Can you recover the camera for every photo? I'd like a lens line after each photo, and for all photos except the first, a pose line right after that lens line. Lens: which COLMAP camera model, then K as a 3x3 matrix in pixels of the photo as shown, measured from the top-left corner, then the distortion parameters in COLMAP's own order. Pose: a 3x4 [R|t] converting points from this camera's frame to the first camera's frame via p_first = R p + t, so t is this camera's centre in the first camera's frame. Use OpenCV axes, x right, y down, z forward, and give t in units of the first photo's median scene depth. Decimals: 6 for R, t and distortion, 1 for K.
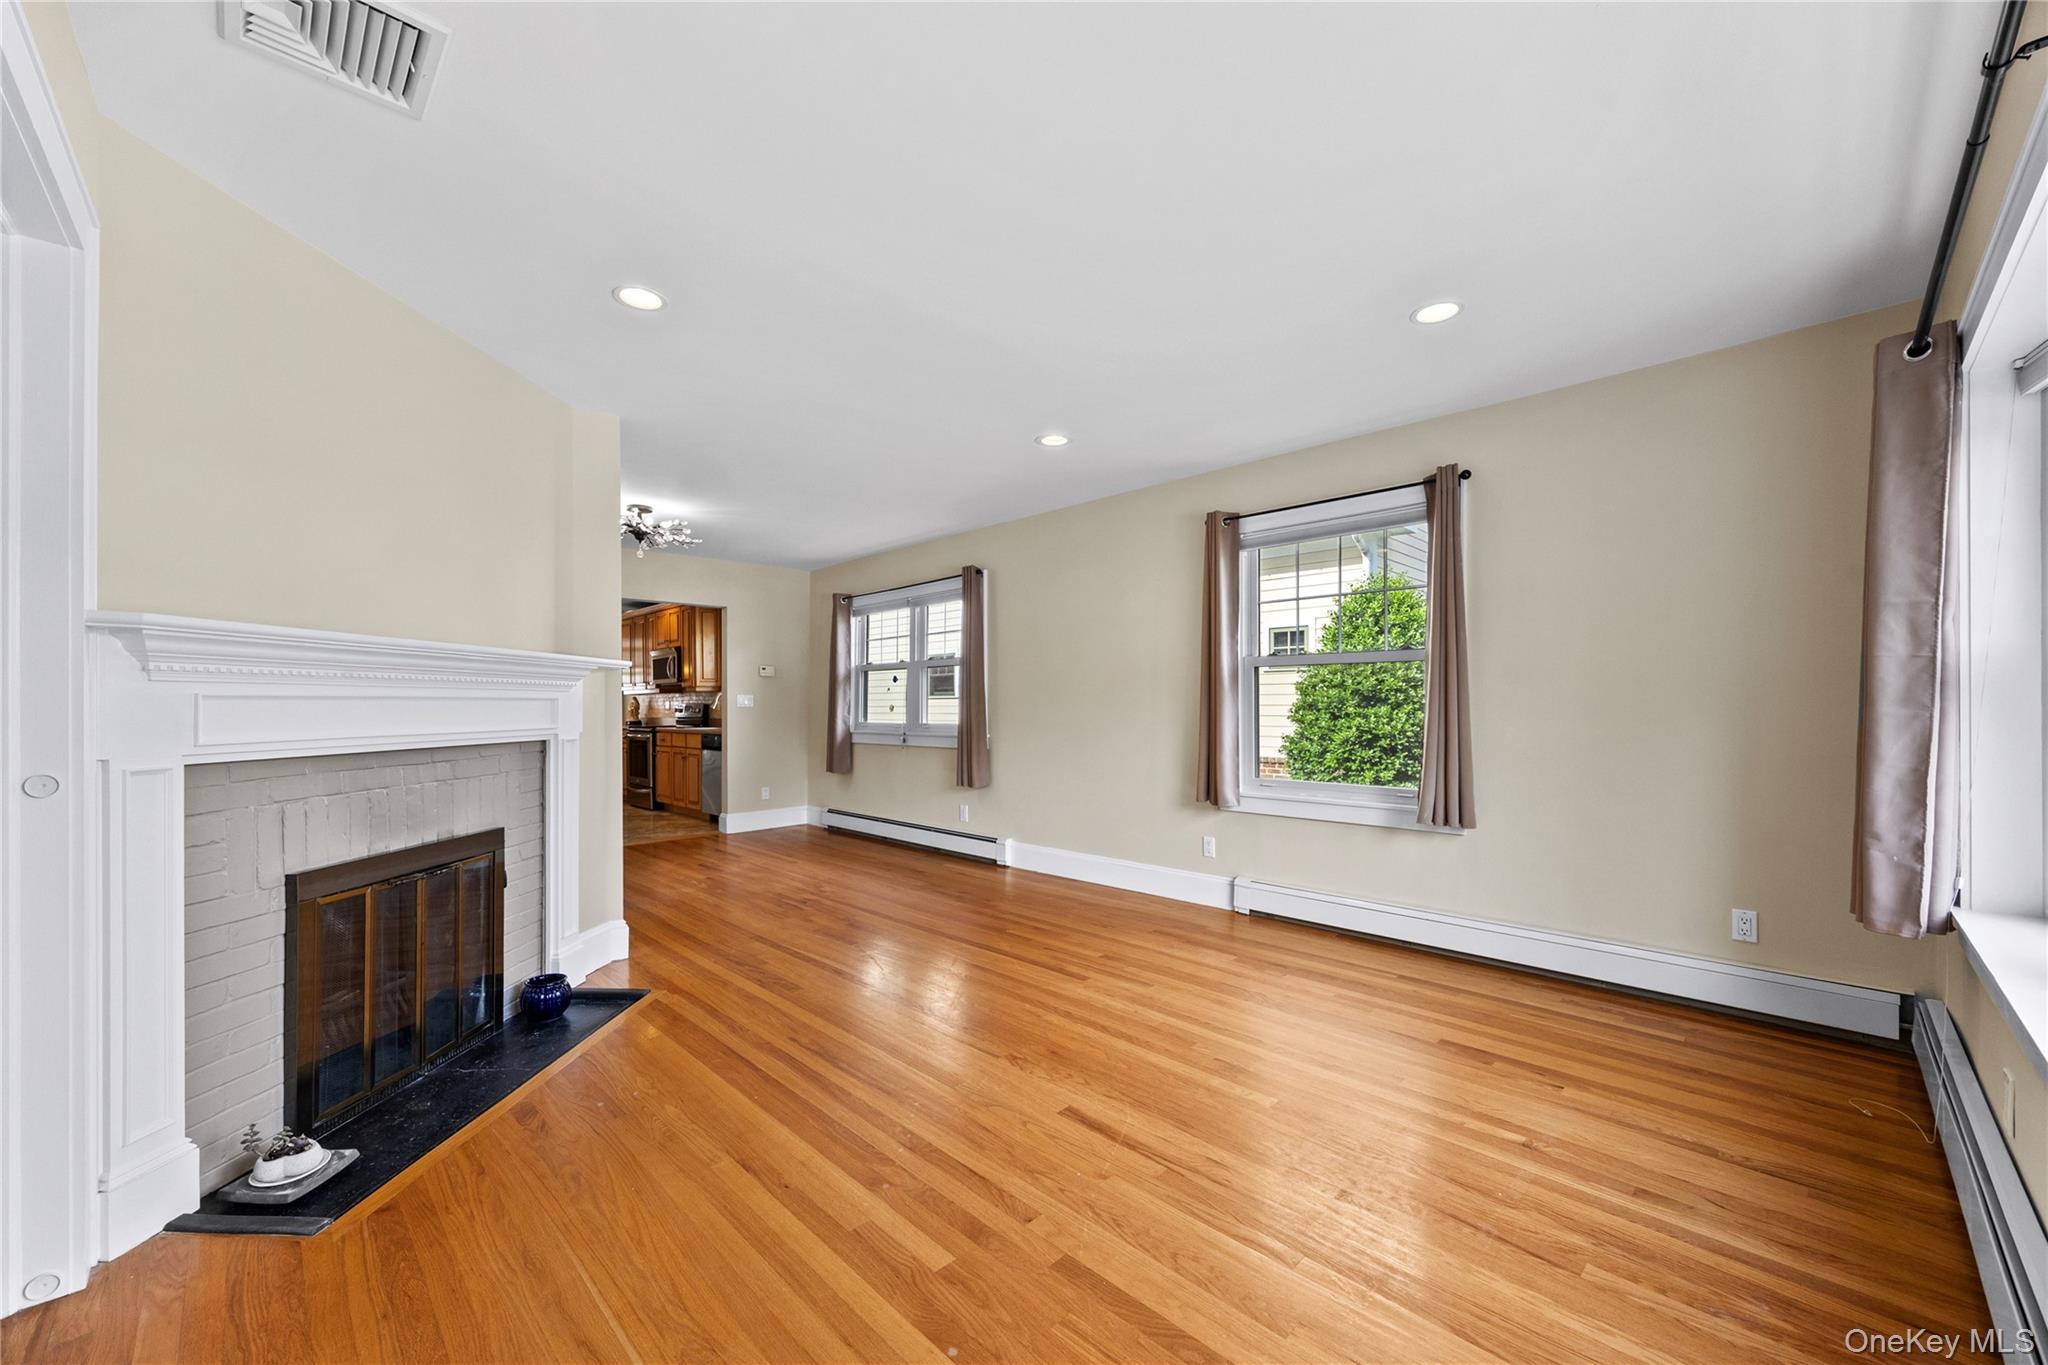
lens RADIAL K [[789.1, 0, 1027.0], [0, 789.1, 683.7], [0, 0, 1]] dist [0.003432, 0.000174]
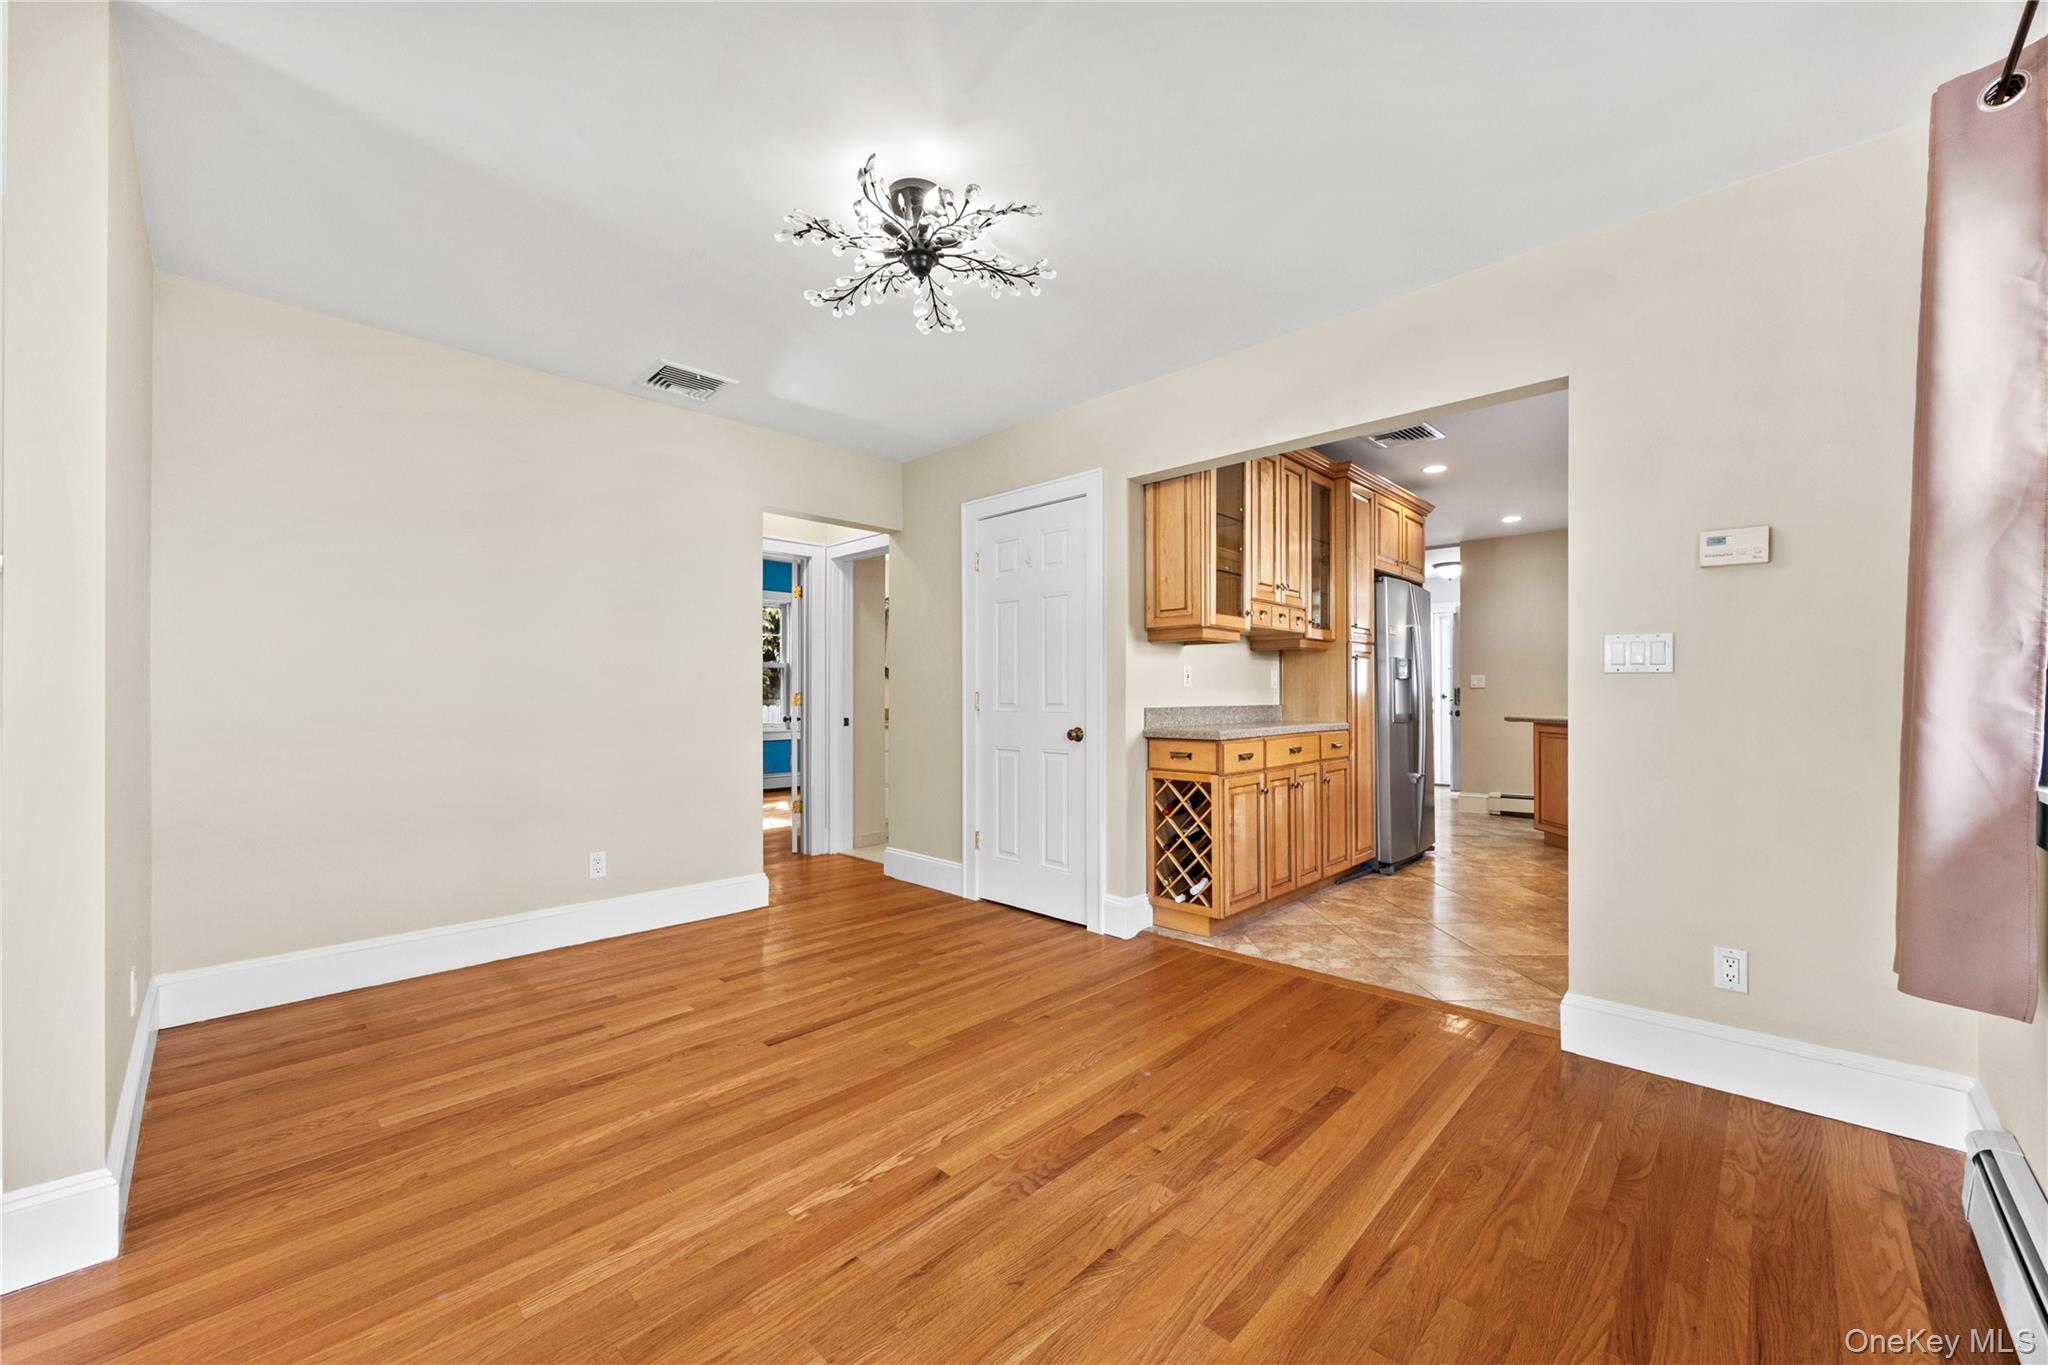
lens RADIAL K [[787.9, 0, 1028.6], [0, 787.9, 692.6], [0, 0, 1]] dist [0.000627, 0.000249]
pose [[0.026243, 0.003362, -0.999650, -0.112296], [0.029975, 0.999542, 0.004149, 0.071717], [0.999206, -0.030073, 0.026130, 1.860230]]
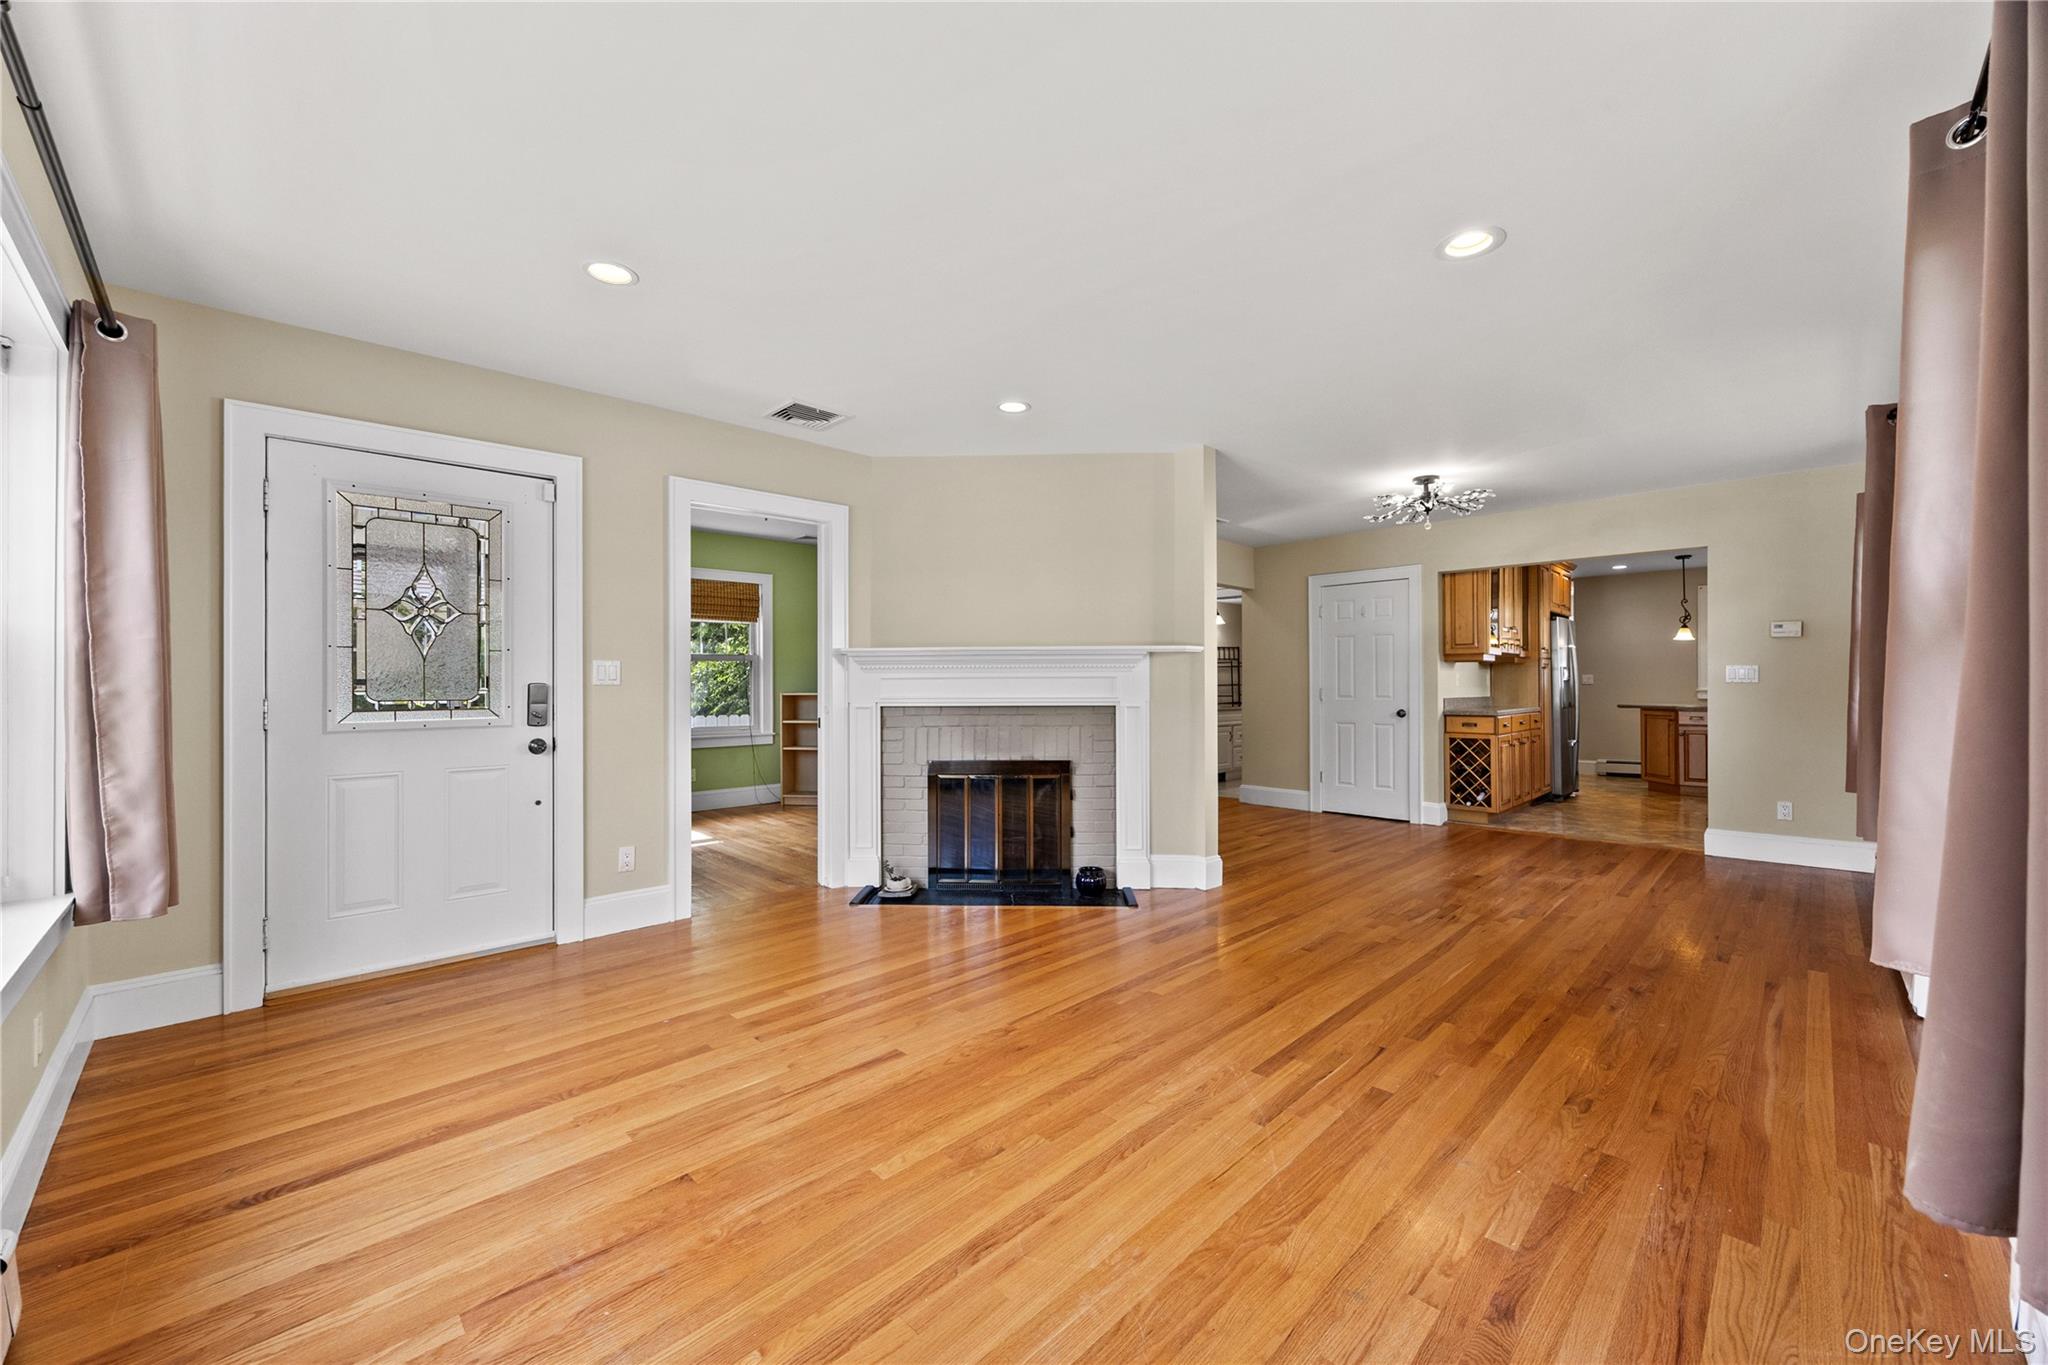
lens RADIAL K [[789.1, 0, 1027.0], [0, 789.1, 683.7], [0, 0, 1]] dist [0.003432, 0.000174]
pose [[0.003654, 0.002233, -0.999991, 0.865693], [0.030577, 0.999530, 0.002344, 0.024217], [0.999526, -0.030585, 0.003584, 0.899393]]
